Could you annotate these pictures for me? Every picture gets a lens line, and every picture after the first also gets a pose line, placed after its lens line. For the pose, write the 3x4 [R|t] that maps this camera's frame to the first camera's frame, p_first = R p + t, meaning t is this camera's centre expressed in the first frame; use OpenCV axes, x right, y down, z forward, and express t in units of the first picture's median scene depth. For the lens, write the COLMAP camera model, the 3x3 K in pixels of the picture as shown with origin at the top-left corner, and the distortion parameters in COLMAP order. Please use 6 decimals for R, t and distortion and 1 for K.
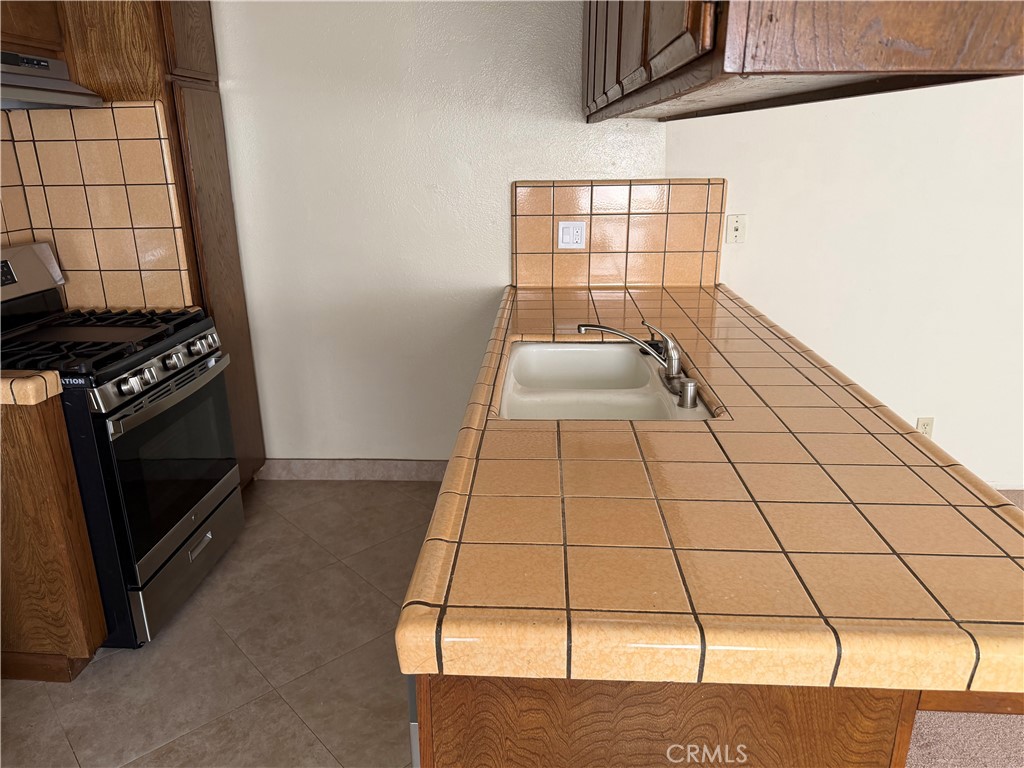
lens RADIAL K [[732.6, 0, 517.1], [0, 732.6, 383.5], [0, 0, 1]] dist [0.086898, -0.127541]
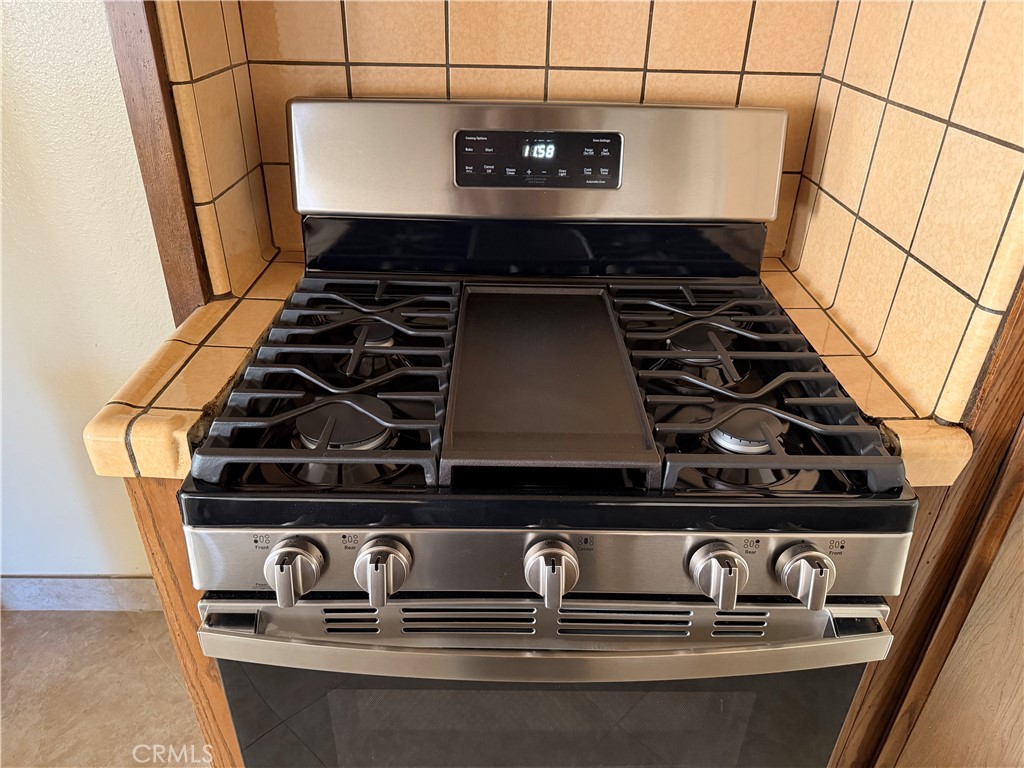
lens RADIAL K [[732.6, 0, 517.1], [0, 732.6, 383.5], [0, 0, 1]] dist [0.086898, -0.127541]
pose [[0.053459, 0.506701, -0.860463, -0.246472], [-0.323949, 0.823891, 0.465039, -0.248924], [0.944563, 0.253885, 0.208190, 0.949296]]
